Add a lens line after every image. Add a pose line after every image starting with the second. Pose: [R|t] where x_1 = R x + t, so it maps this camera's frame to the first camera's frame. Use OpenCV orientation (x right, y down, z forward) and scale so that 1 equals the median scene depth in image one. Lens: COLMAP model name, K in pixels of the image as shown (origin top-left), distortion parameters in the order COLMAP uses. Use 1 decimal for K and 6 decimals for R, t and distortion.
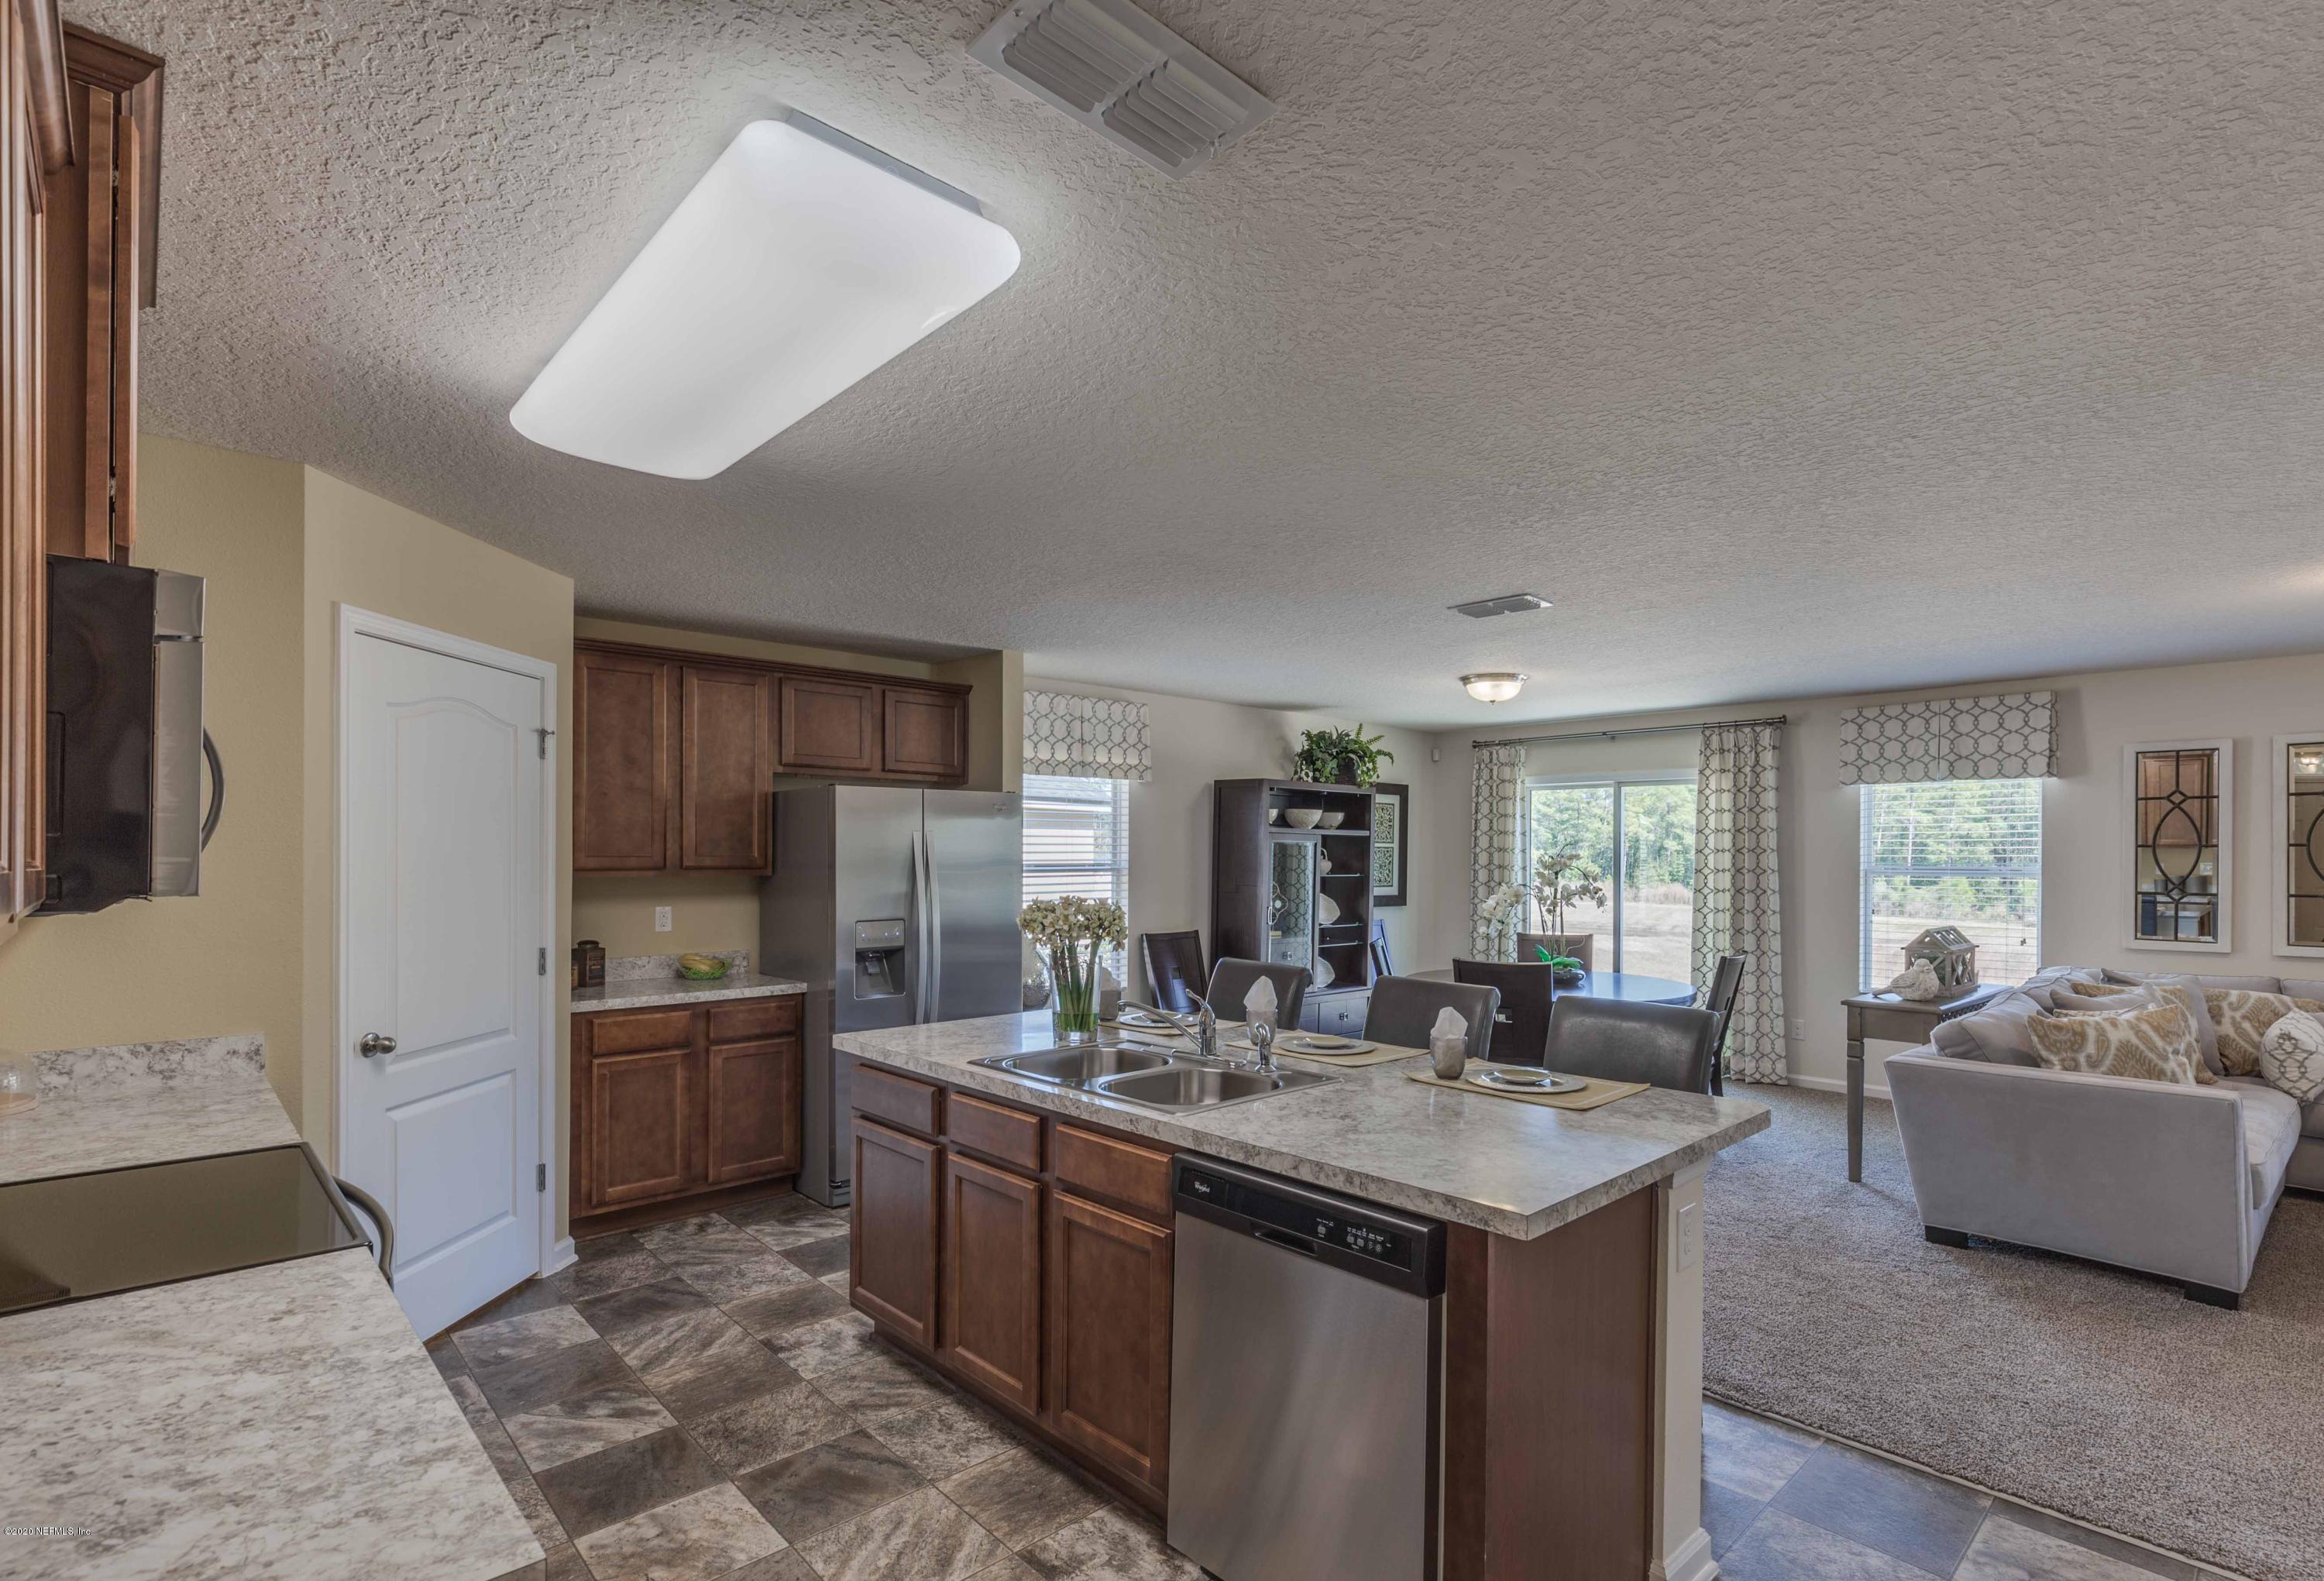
lens RADIAL K [[1105.7, 0, 1195.6], [0, 1105.7, 856.1], [0, 0, 1]] dist [0.005176, 0.001062]
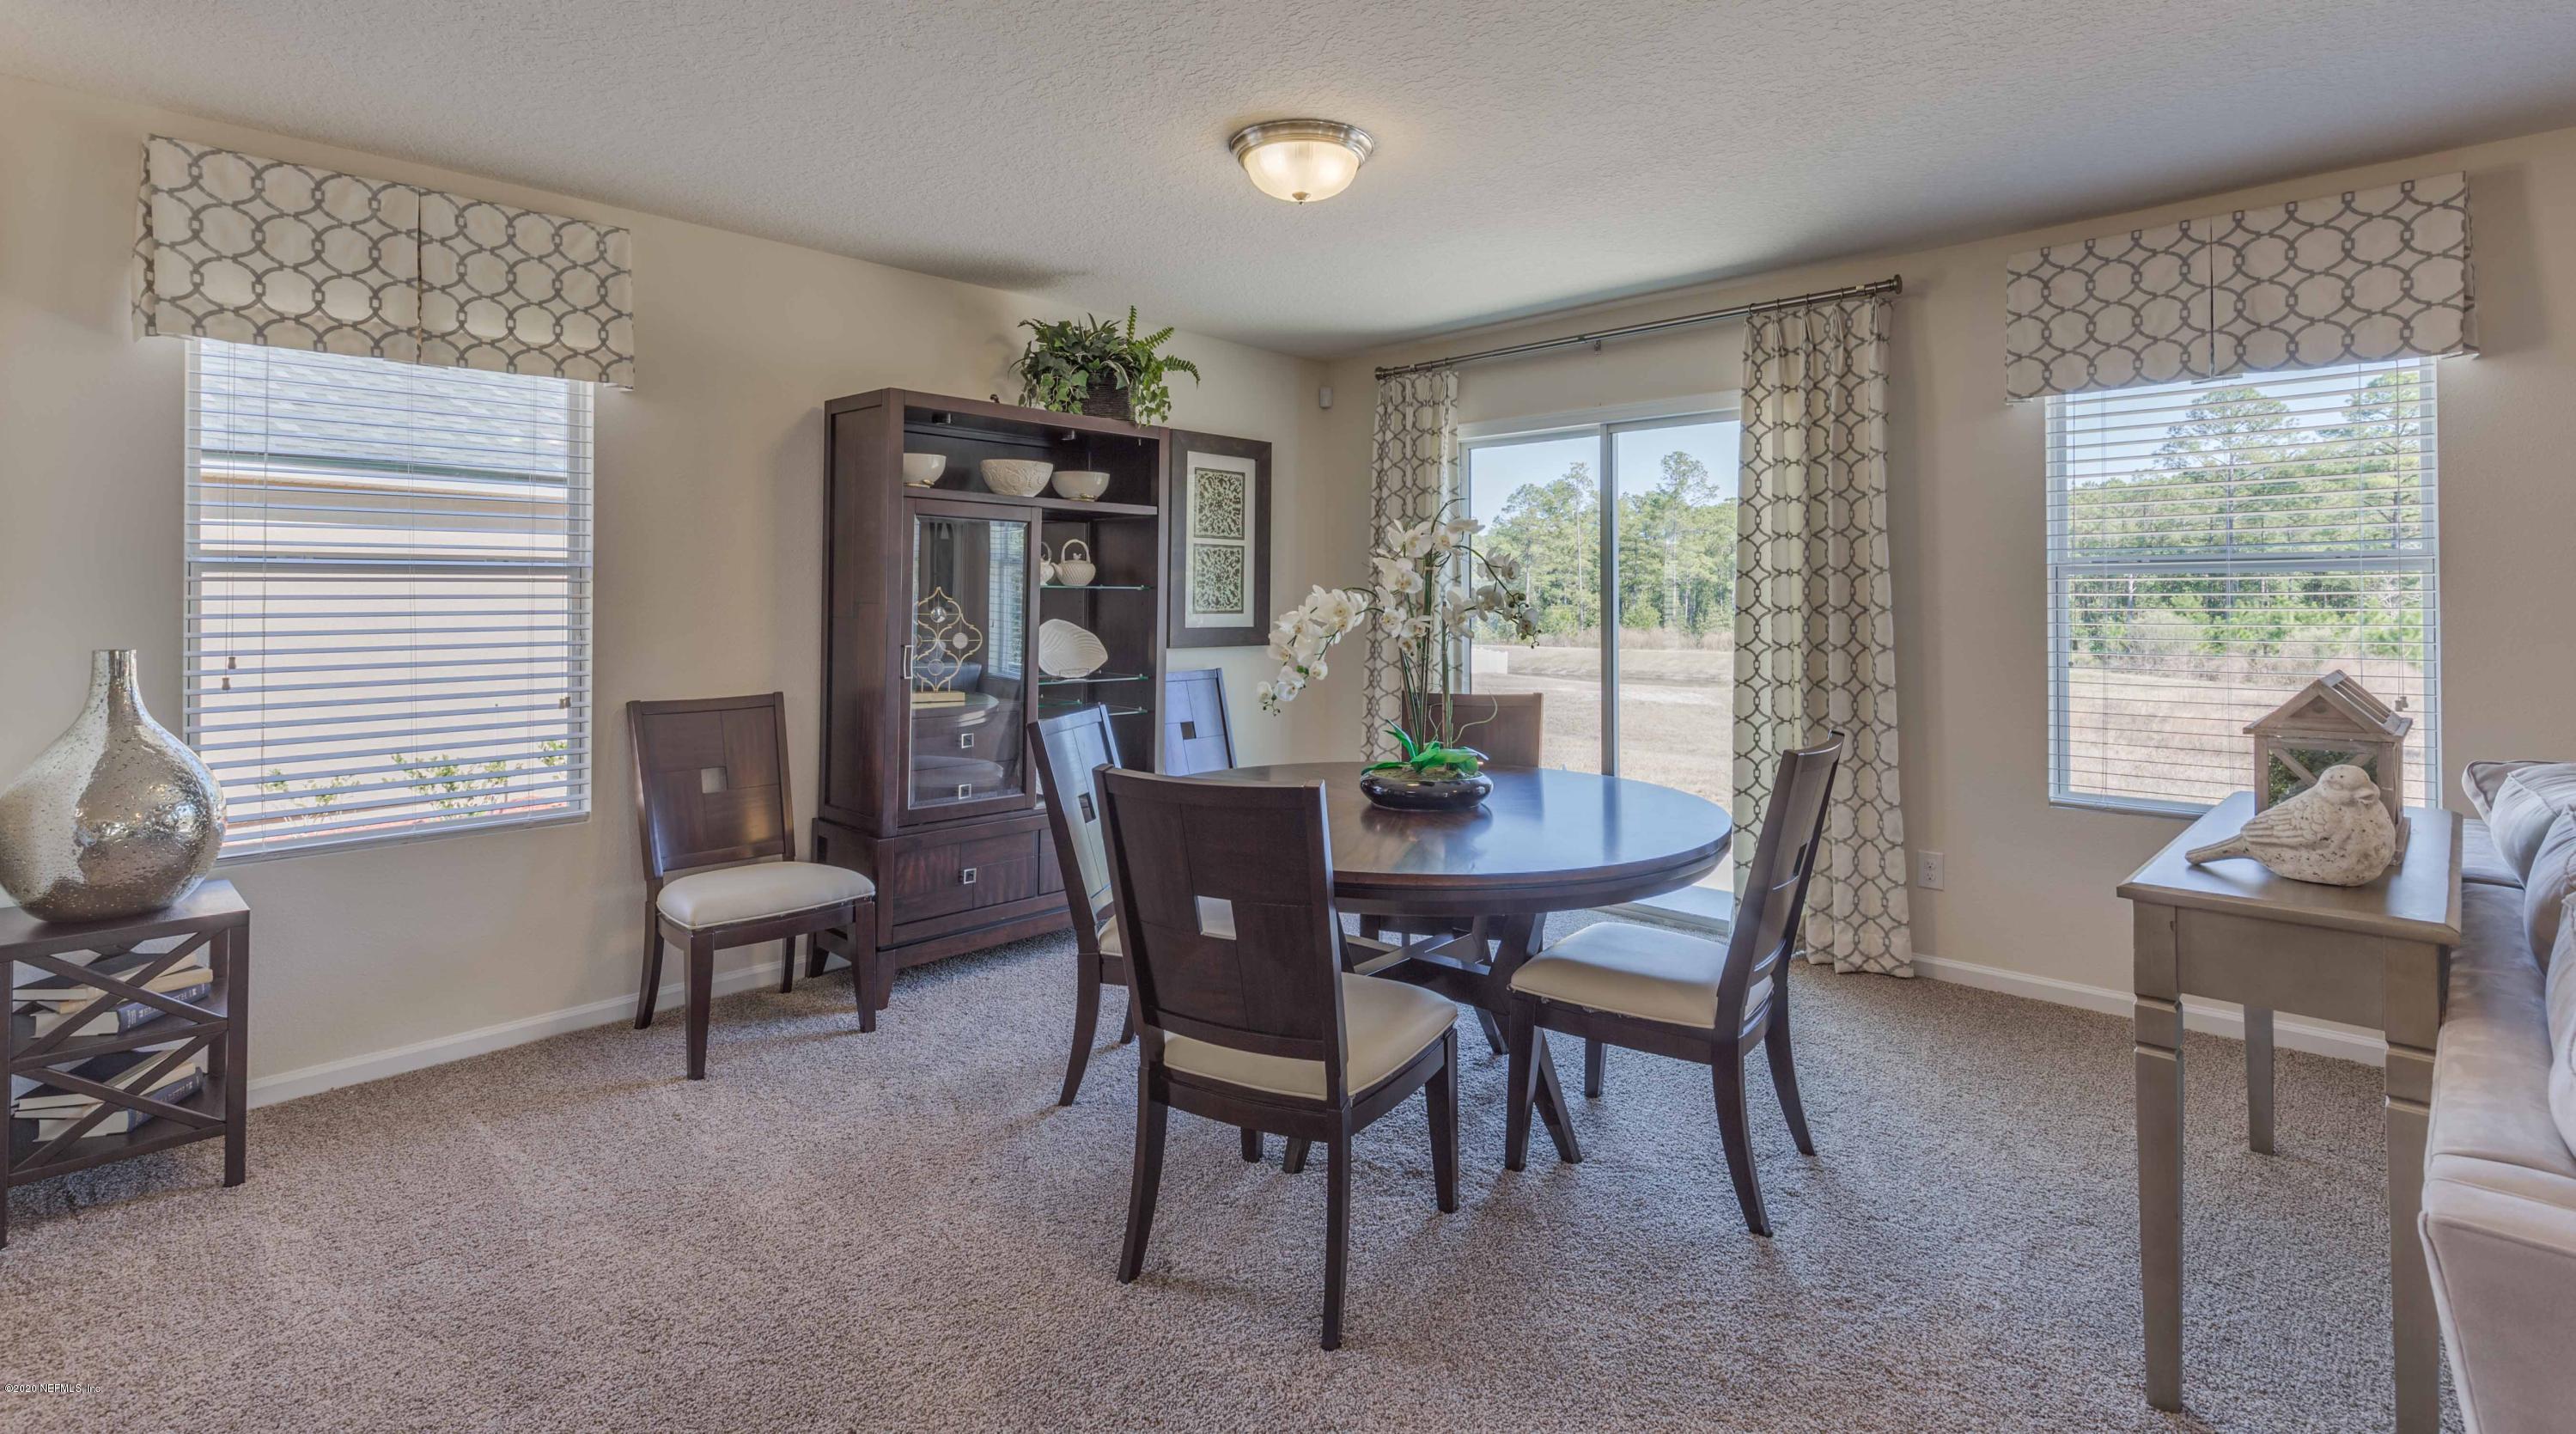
lens RADIAL K [[1195.7, 0, 1289.4], [0, 1195.7, 586.0], [0, 0, 1]] dist [0.006747, -0.000631]
pose [[0.998843, -0.004978, 0.047826, 0.225409], [0.005674, 0.999880, -0.014433, 0.029443], [-0.047748, 0.014687, 0.998751, 0.470292]]
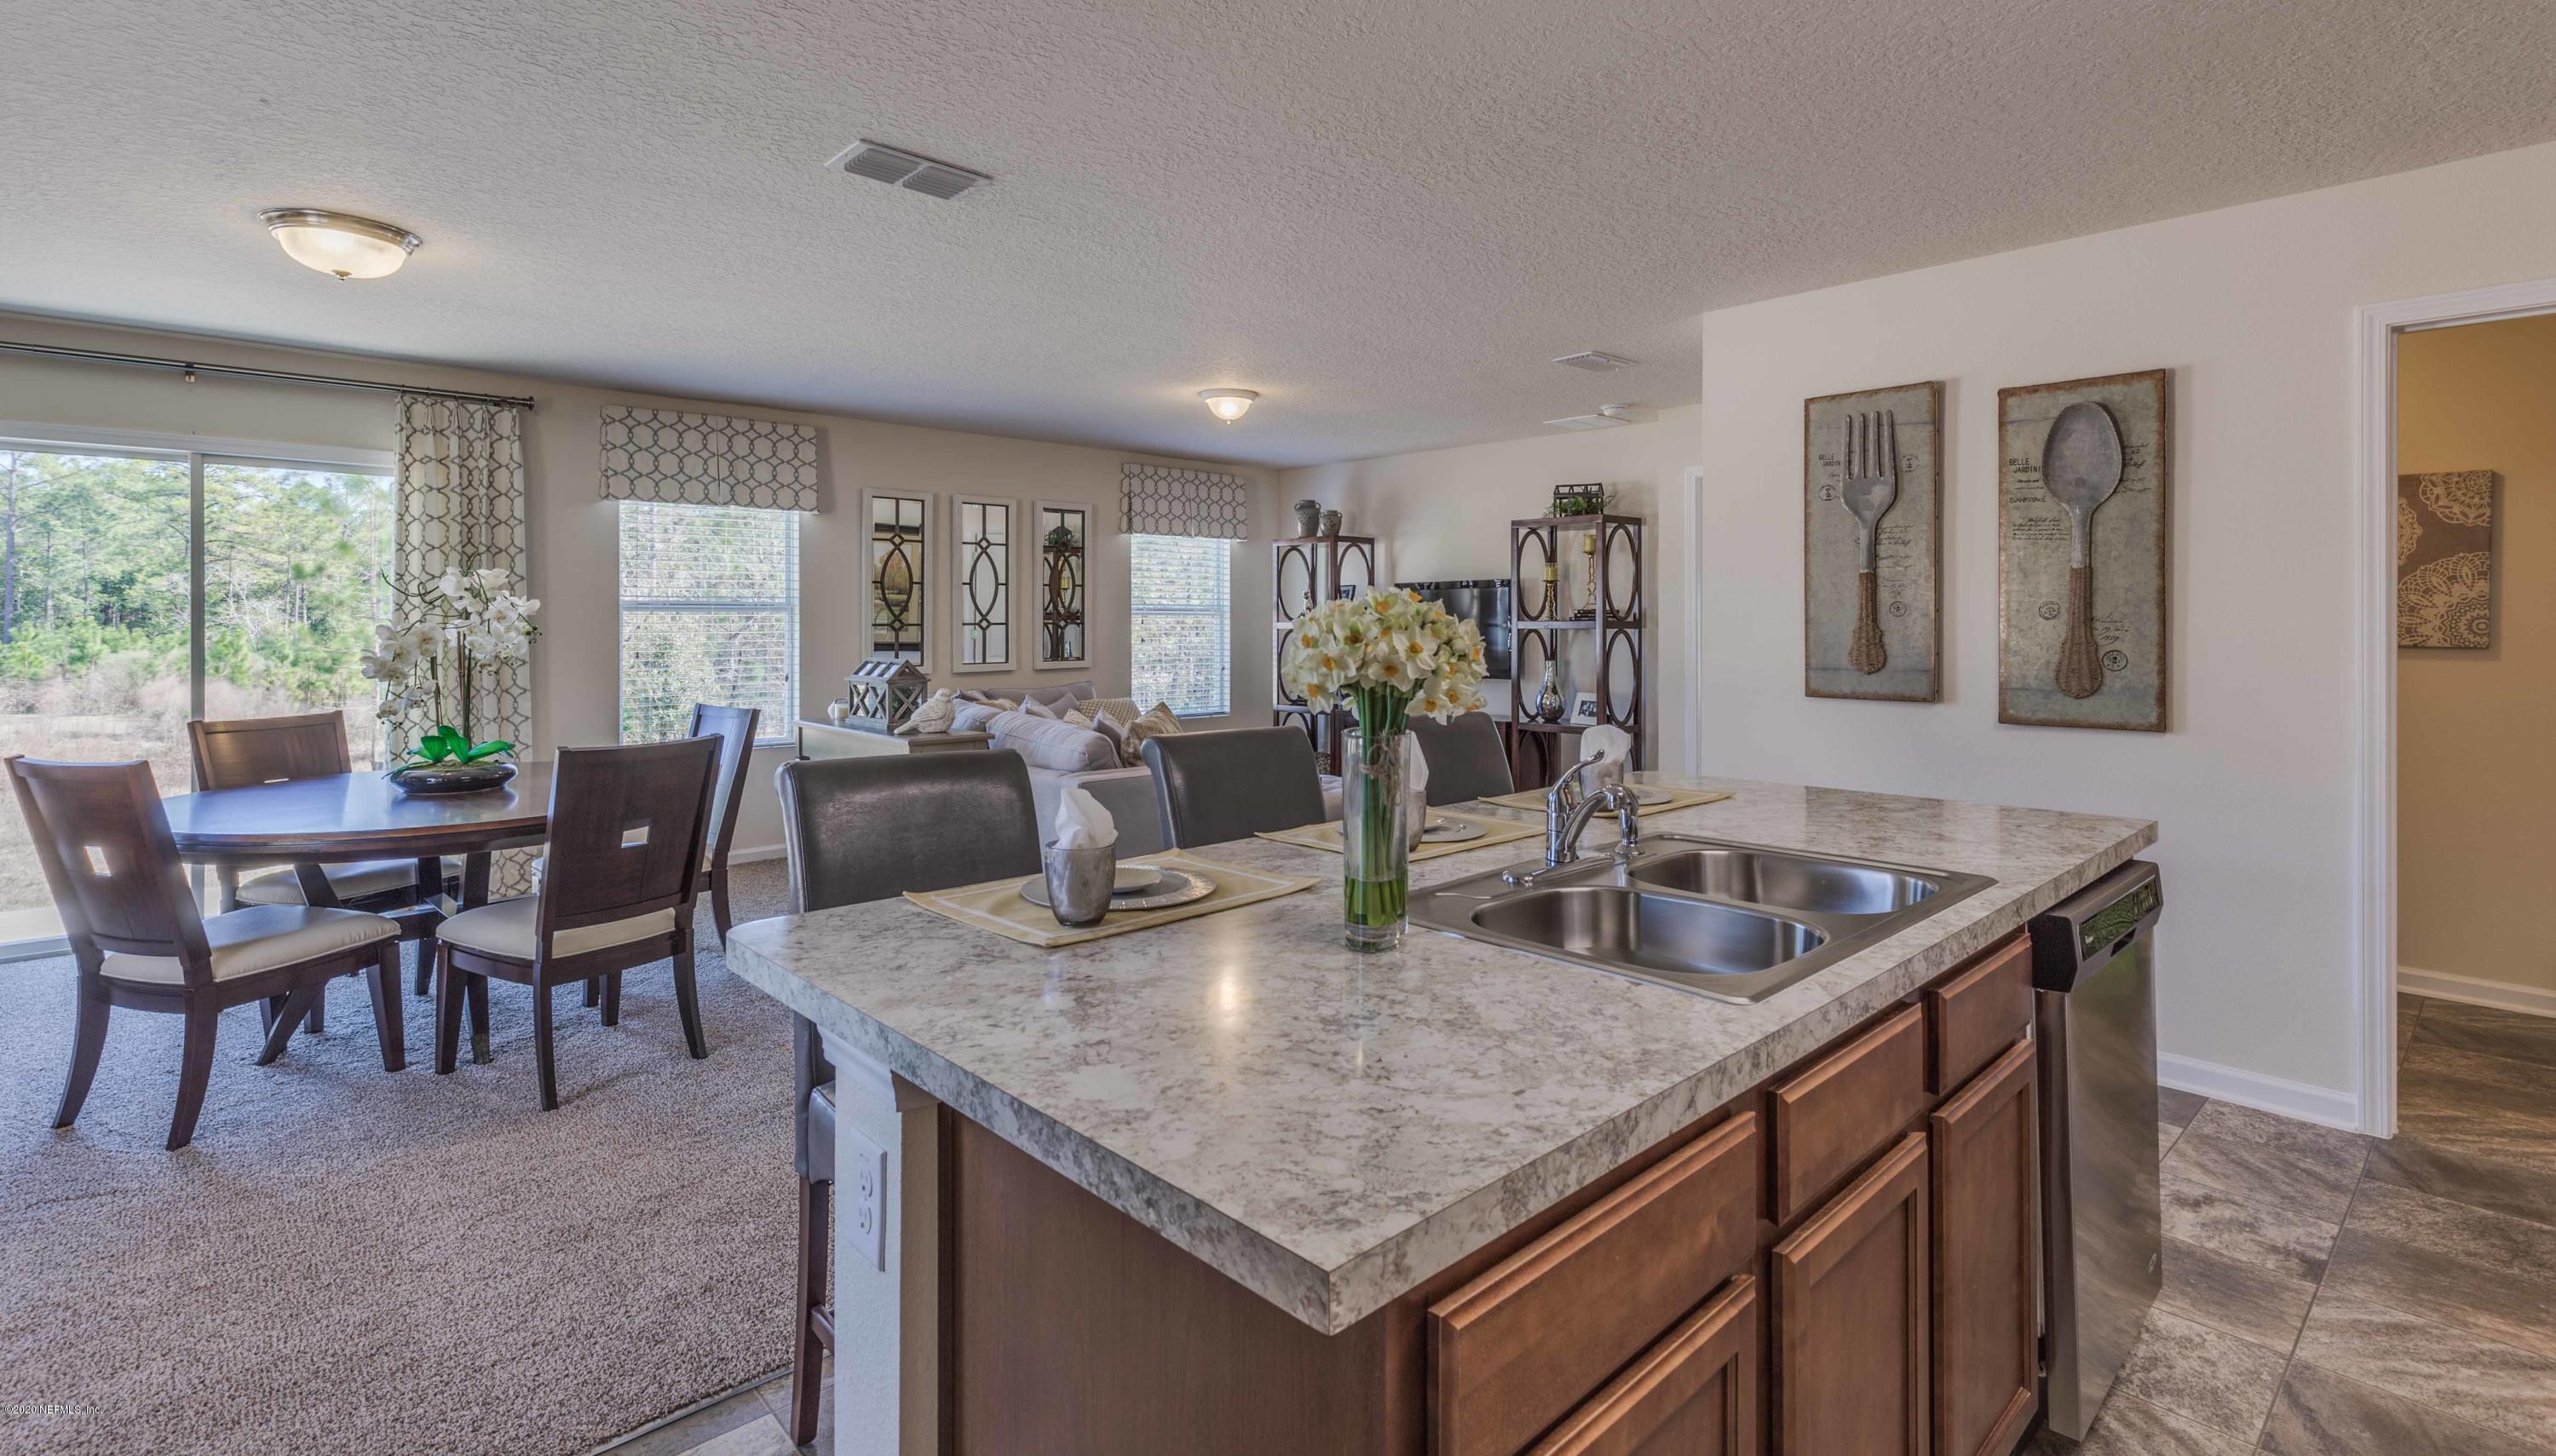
lens RADIAL K [[1185.1, 0, 1290.9], [0, 1185.1, 626.9], [0, 0, 1]] dist [0.000702, 0.002045]
pose [[0.003096, -0.007055, 0.999970, -0.283359], [0.001151, 0.999974, 0.007052, 0.023981], [-0.999995, 0.001129, 0.003104, 0.513996]]
